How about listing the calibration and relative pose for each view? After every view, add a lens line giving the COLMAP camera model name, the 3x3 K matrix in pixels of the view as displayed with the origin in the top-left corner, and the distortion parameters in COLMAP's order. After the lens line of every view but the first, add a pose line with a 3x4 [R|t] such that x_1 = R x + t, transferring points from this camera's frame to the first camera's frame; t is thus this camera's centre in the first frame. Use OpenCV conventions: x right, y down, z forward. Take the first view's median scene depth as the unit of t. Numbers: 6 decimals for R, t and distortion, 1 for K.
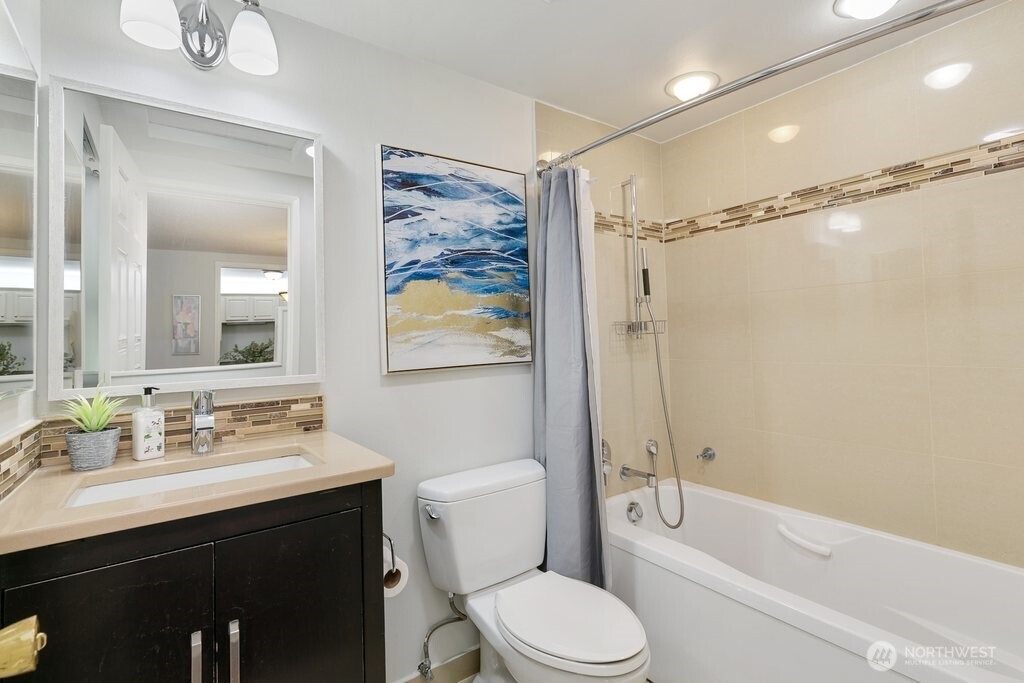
lens RADIAL K [[460.8, 0, 507.4], [0, 460.8, 345.0], [0, 0, 1]] dist [0.008783, -0.000050]
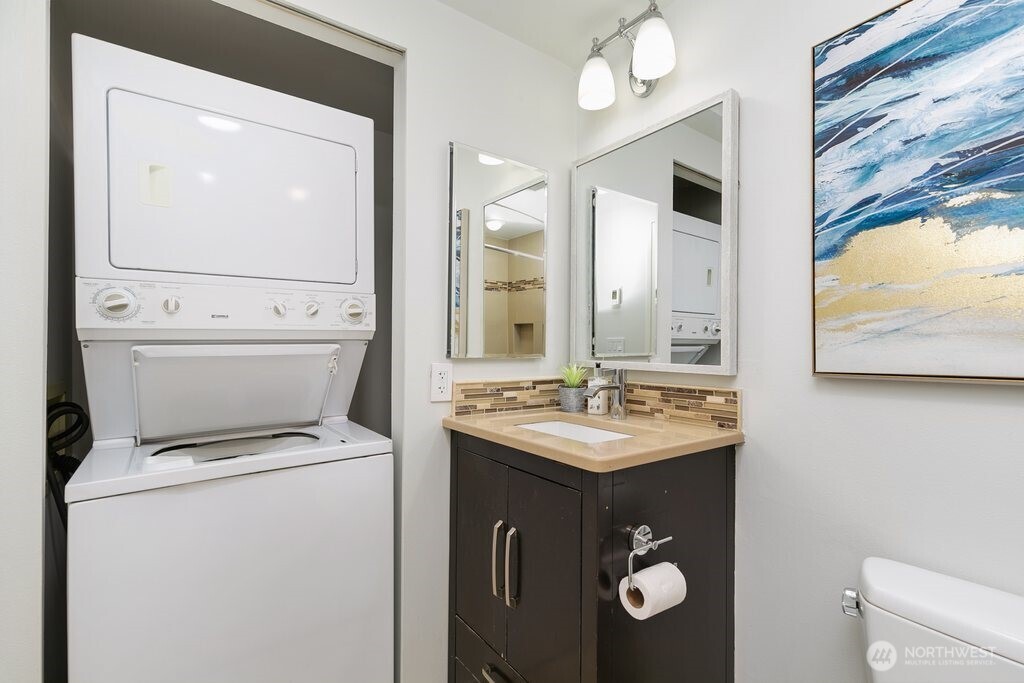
lens RADIAL K [[460.8, 0, 507.4], [0, 460.8, 345.0], [0, 0, 1]] dist [0.008783, -0.000050]
pose [[0.029168, 0.035033, -0.998960, 0.421403], [-0.006045, 0.999374, 0.034871, -0.004760], [0.999556, 0.005022, 0.029362, 0.508027]]
